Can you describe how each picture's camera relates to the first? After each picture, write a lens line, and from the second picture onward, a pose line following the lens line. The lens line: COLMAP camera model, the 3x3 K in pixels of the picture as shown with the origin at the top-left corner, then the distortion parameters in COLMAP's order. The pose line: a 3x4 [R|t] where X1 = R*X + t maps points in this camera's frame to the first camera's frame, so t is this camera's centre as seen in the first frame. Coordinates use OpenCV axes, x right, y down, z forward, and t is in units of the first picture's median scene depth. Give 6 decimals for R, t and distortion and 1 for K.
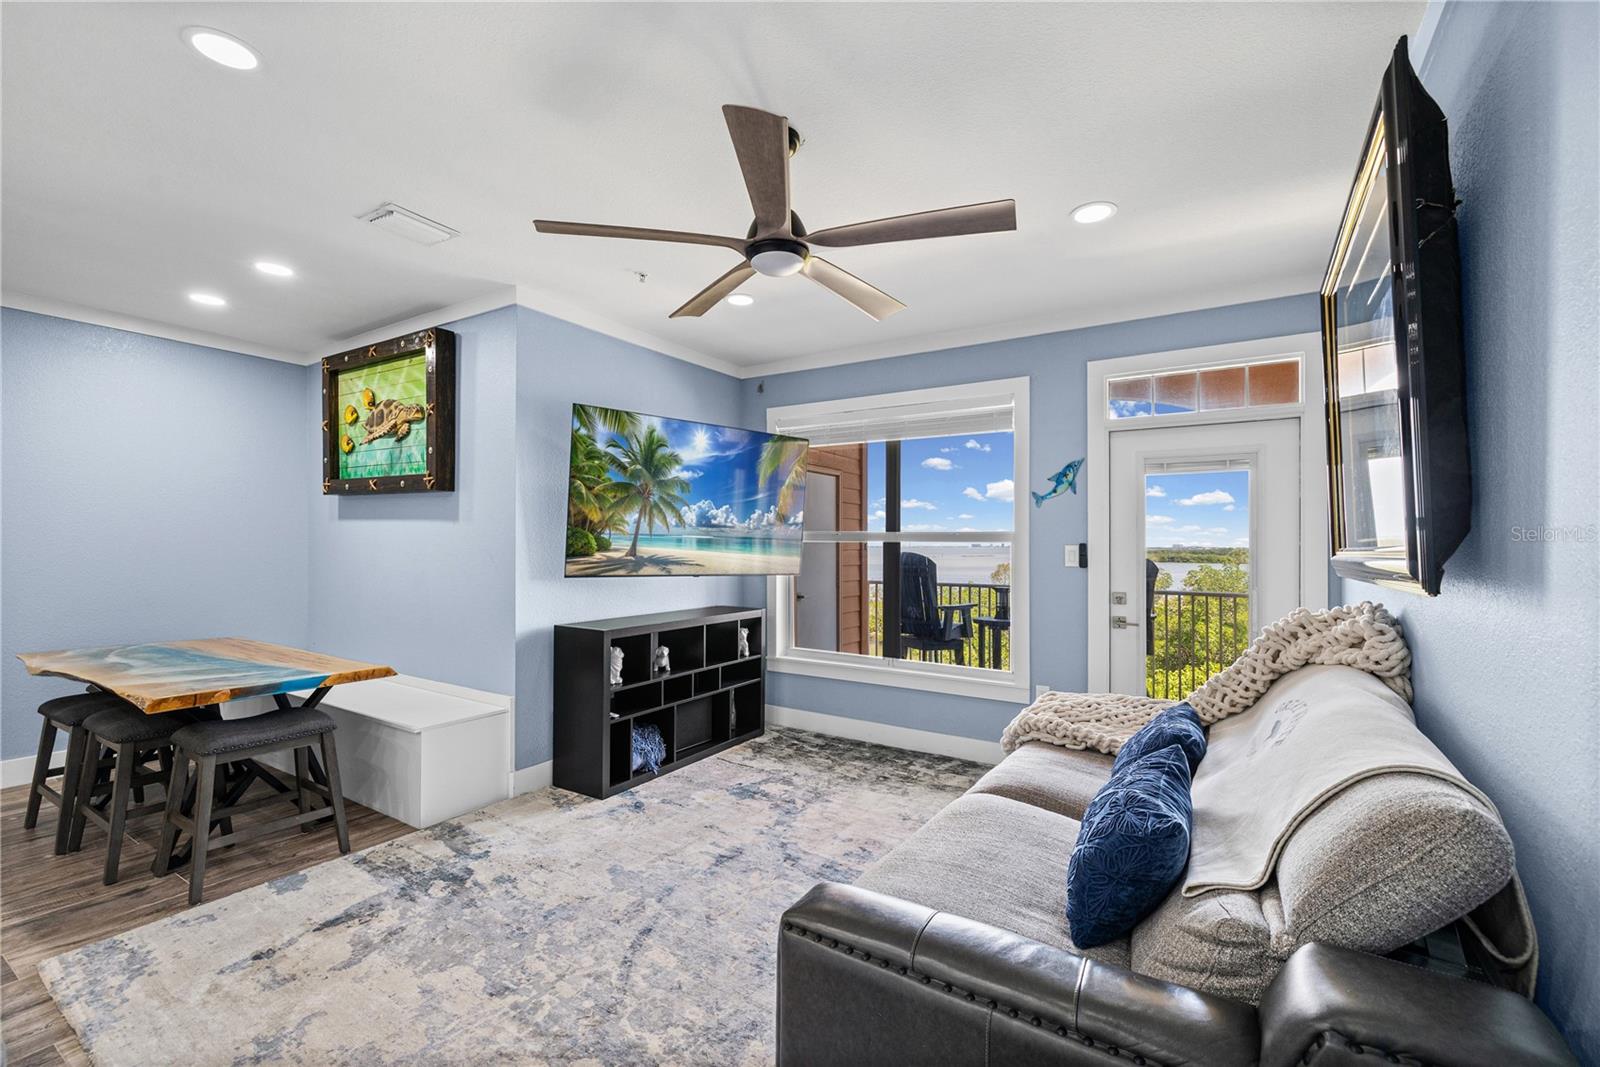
lens RADIAL K [[683.5, 0, 796.2], [0, 683.5, 544.3], [0, 0, 1]] dist [0.001174, 0.000119]
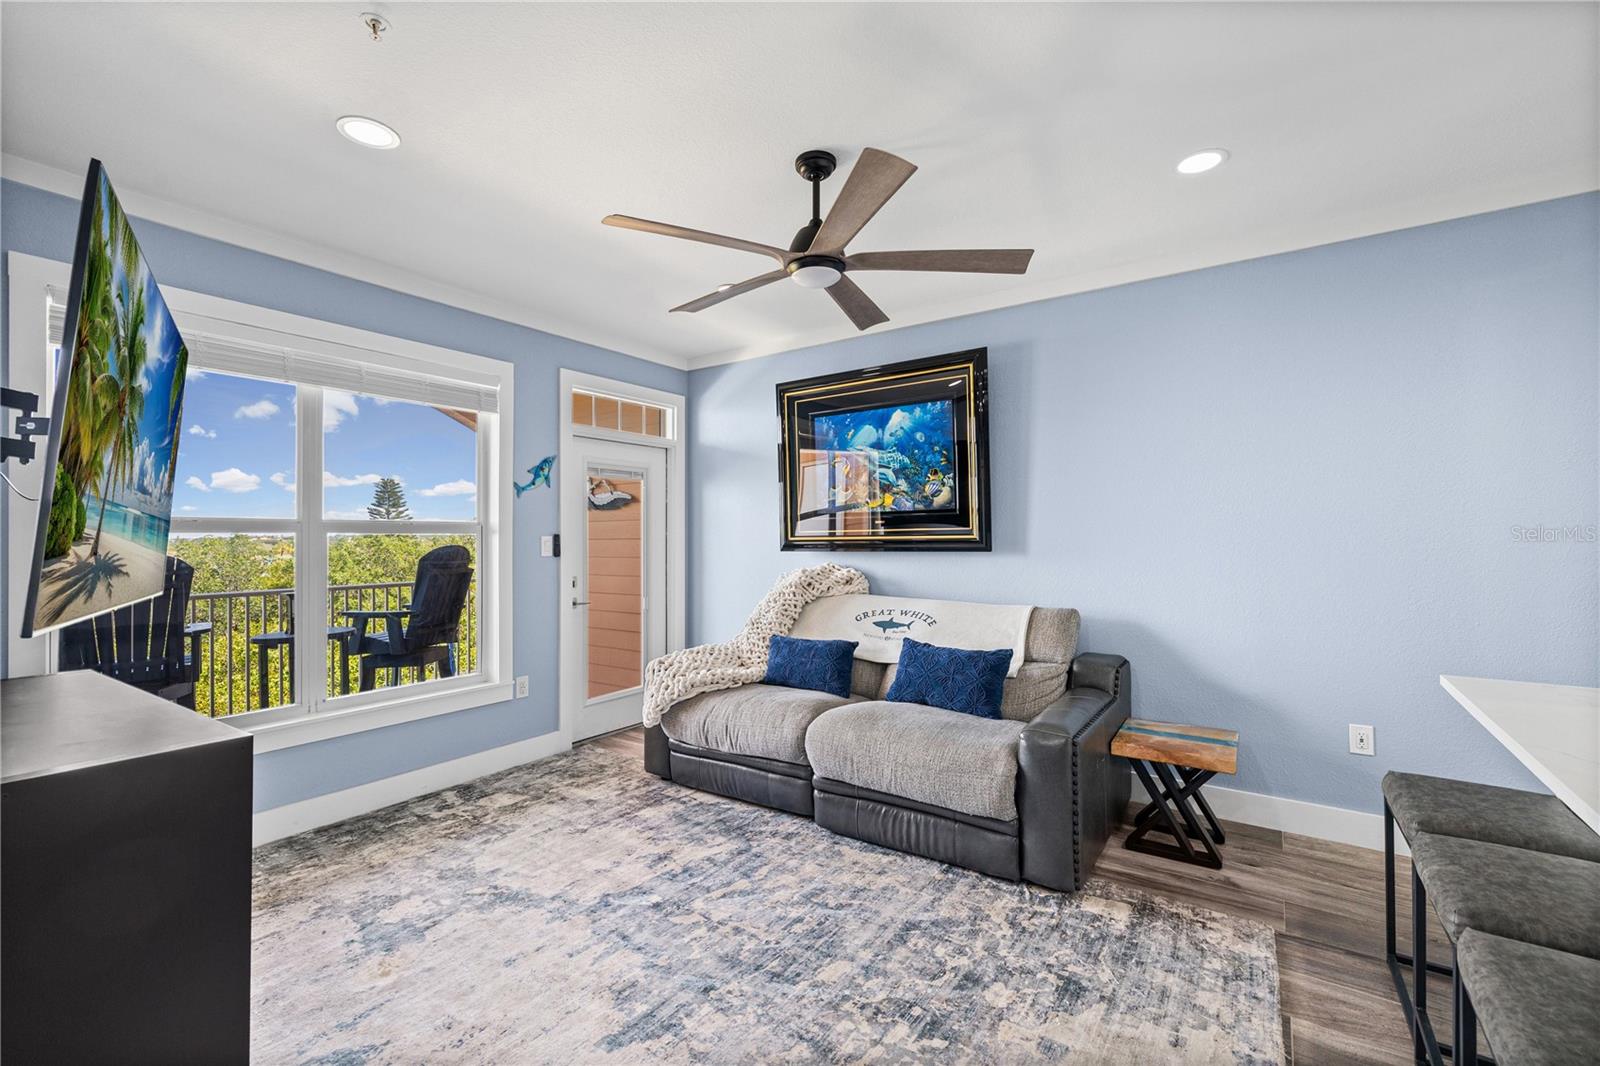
lens RADIAL K [[684.3, 0, 805.8], [0, 684.3, 532.9], [0, 0, 1]] dist [0.000997, 0.000182]
pose [[0.033280, -0.001735, 0.999445, -0.633138], [0.006884, 0.999975, 0.001507, -0.002205], [-0.999422, 0.006830, 0.033291, 0.556651]]
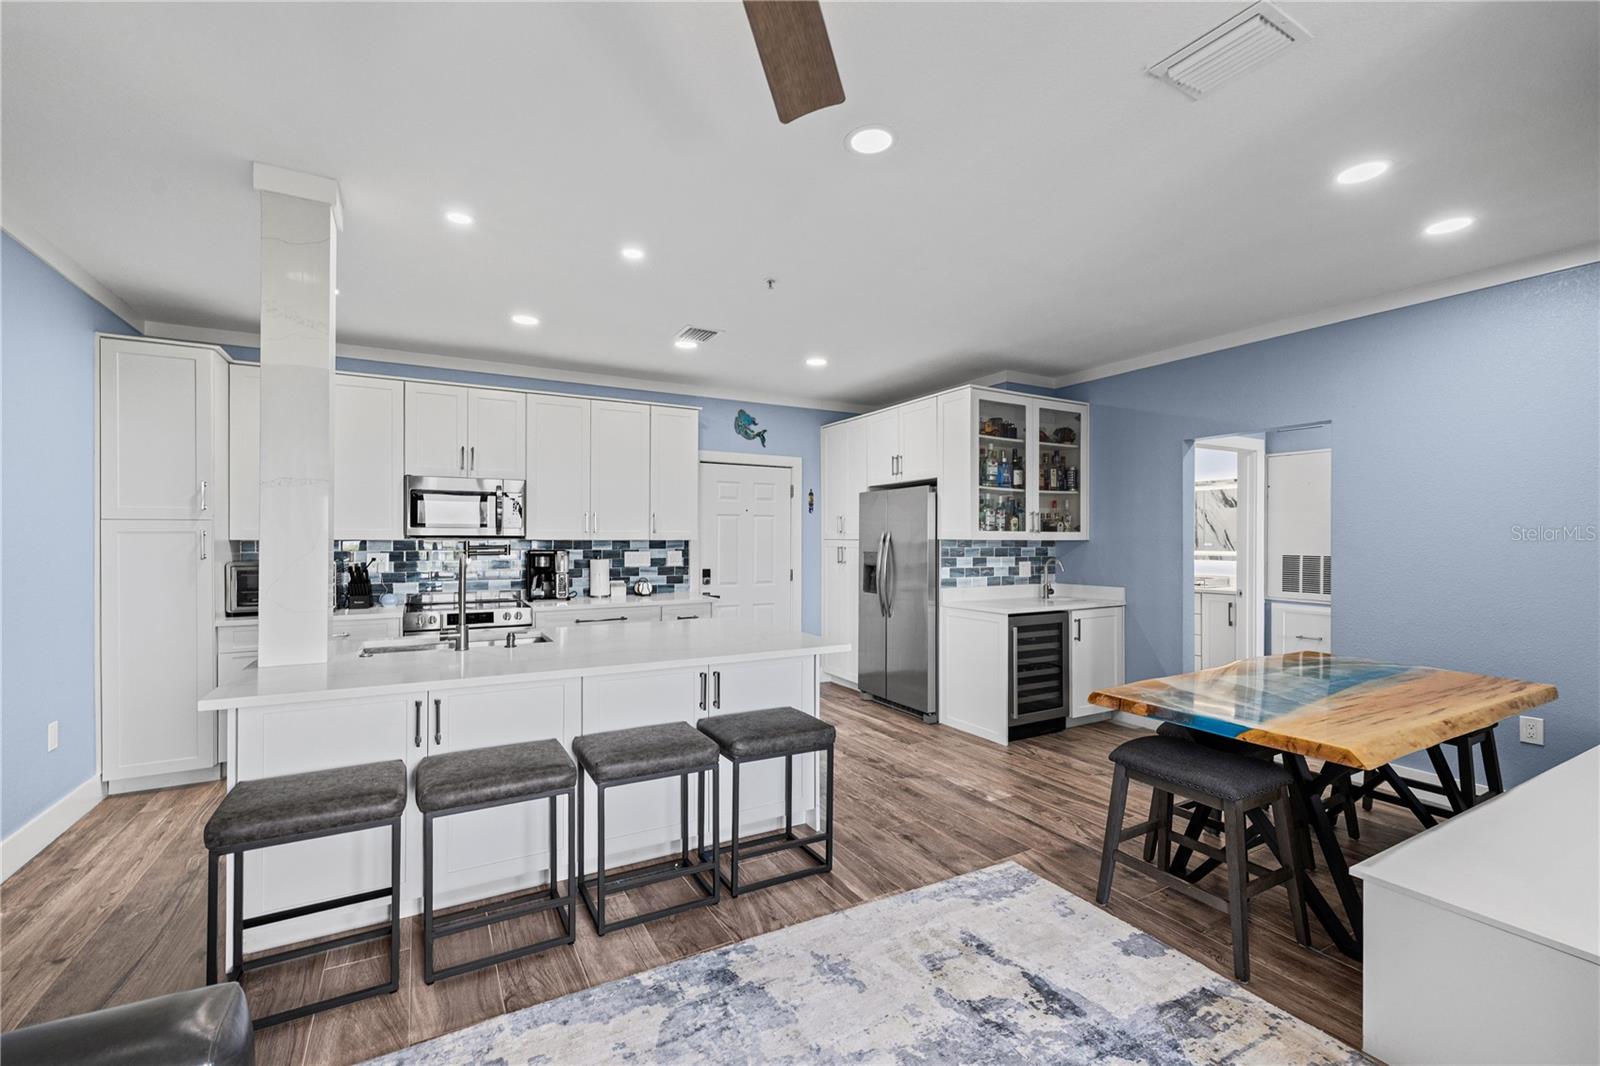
lens RADIAL K [[680.5, 0, 801.9], [0, 680.5, 528.3], [0, 0, 1]] dist [0.001099, 0.000276]
pose [[-0.466924, -0.019367, -0.884086, 0.143616], [-0.005365, 0.999804, -0.019069, -0.003434], [0.884281, -0.004160, -0.466936, 0.688660]]
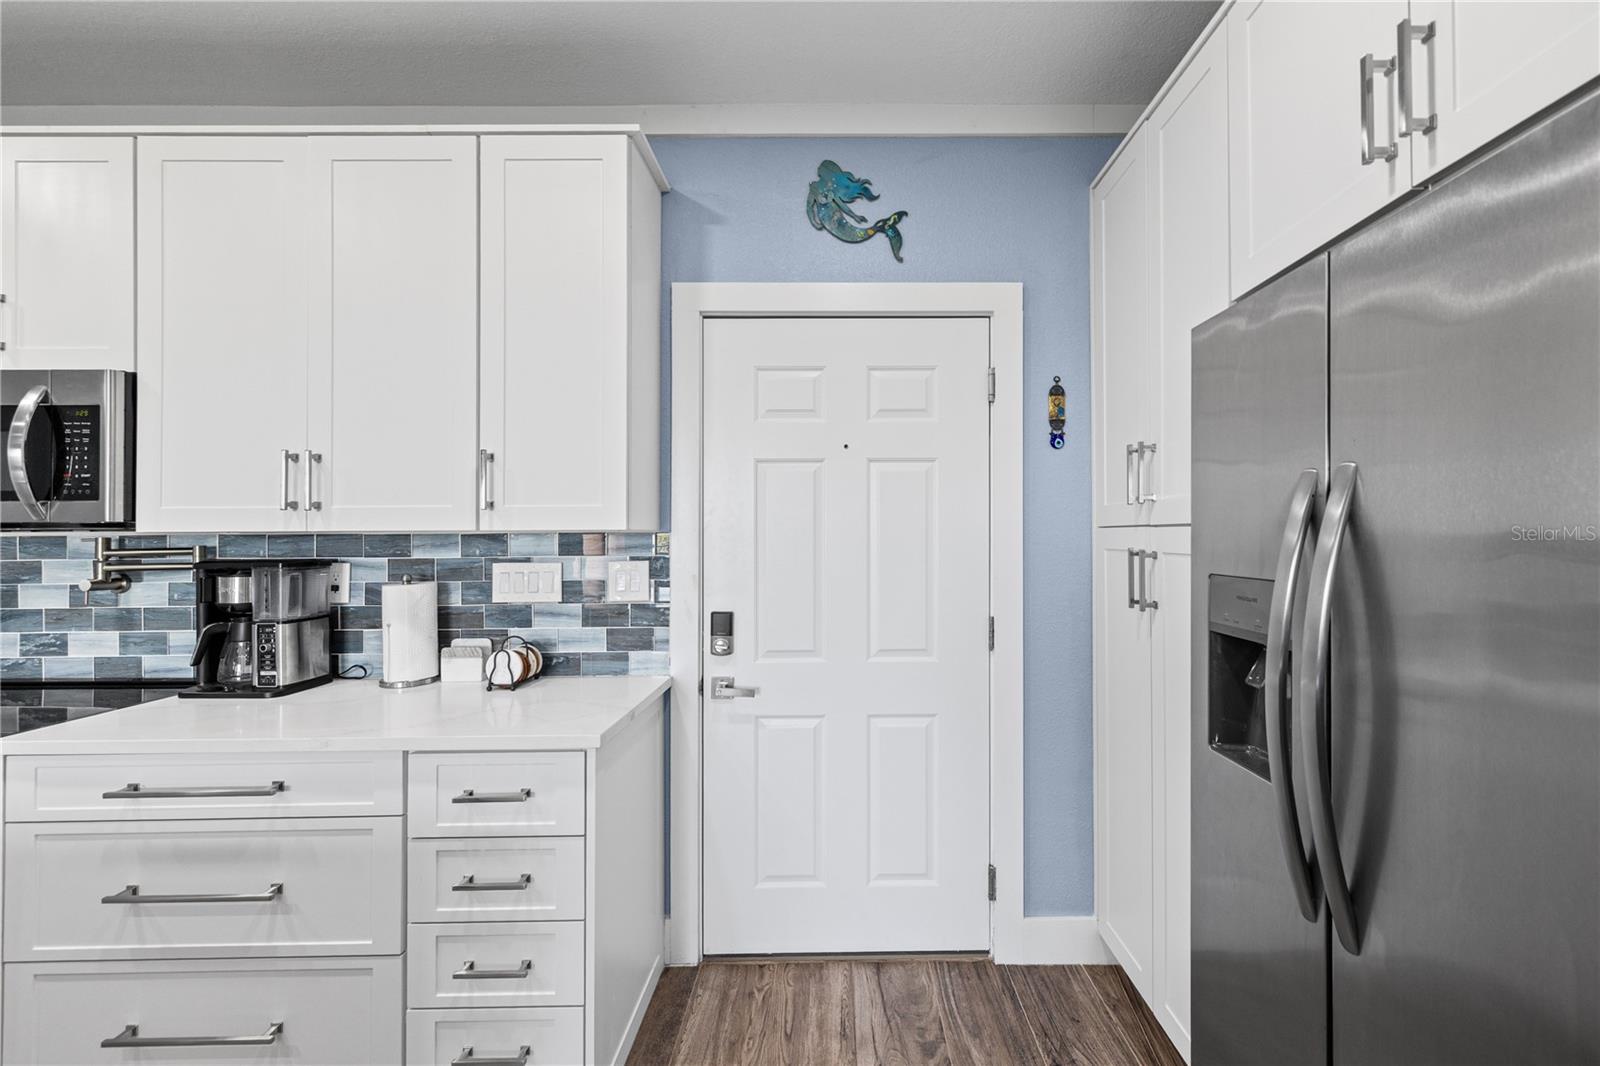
lens RADIAL K [[687.1, 0, 842.9], [0, 687.1, 534.8], [0, 0, 1]] dist [-0.001452, 0.000914]
pose [[-0.835797, -0.000751, -0.549038, -0.853743], [0.000855, 0.999996, -0.002670, -0.000608], [0.549038, -0.002701, -0.835793, 0.315280]]
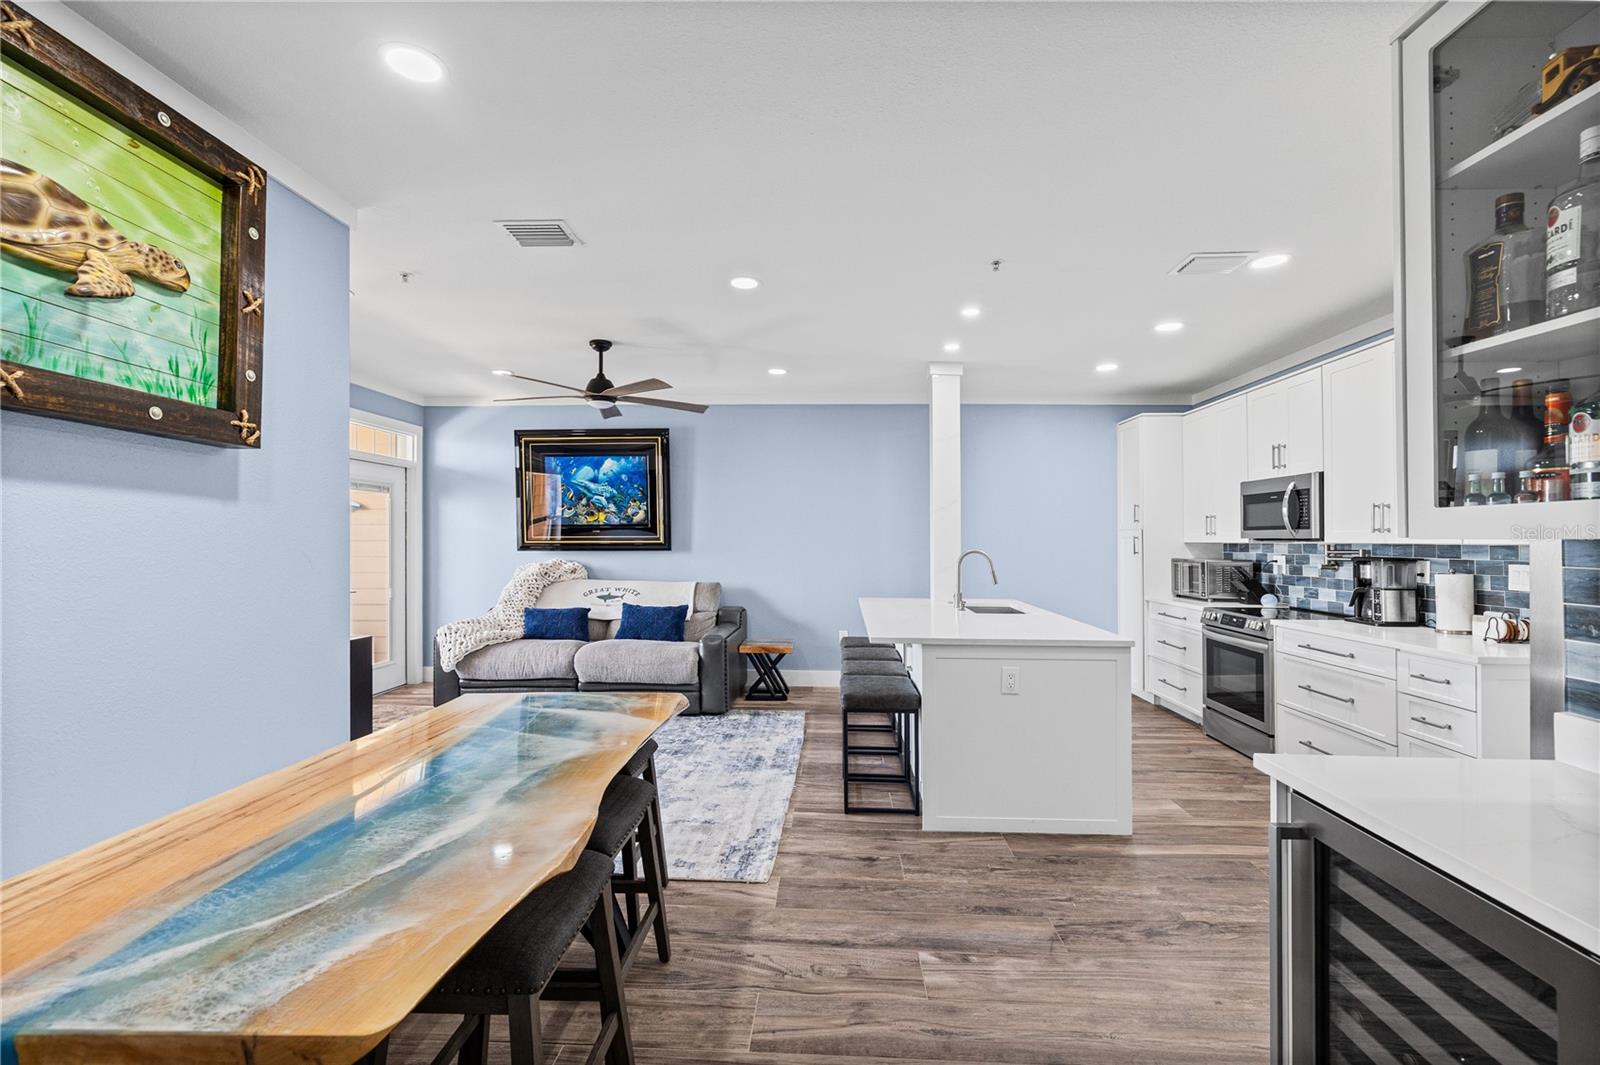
lens RADIAL K [[688.1, 0, 808.5], [0, 688.1, 521.7], [0, 0, 1]] dist [-0.000386, 0.000193]
pose [[-0.505279, 0.015415, 0.862819, -1.208649], [-0.006633, 0.999742, -0.021746, -0.007758], [-0.862931, -0.016711, -0.505046, 0.860662]]
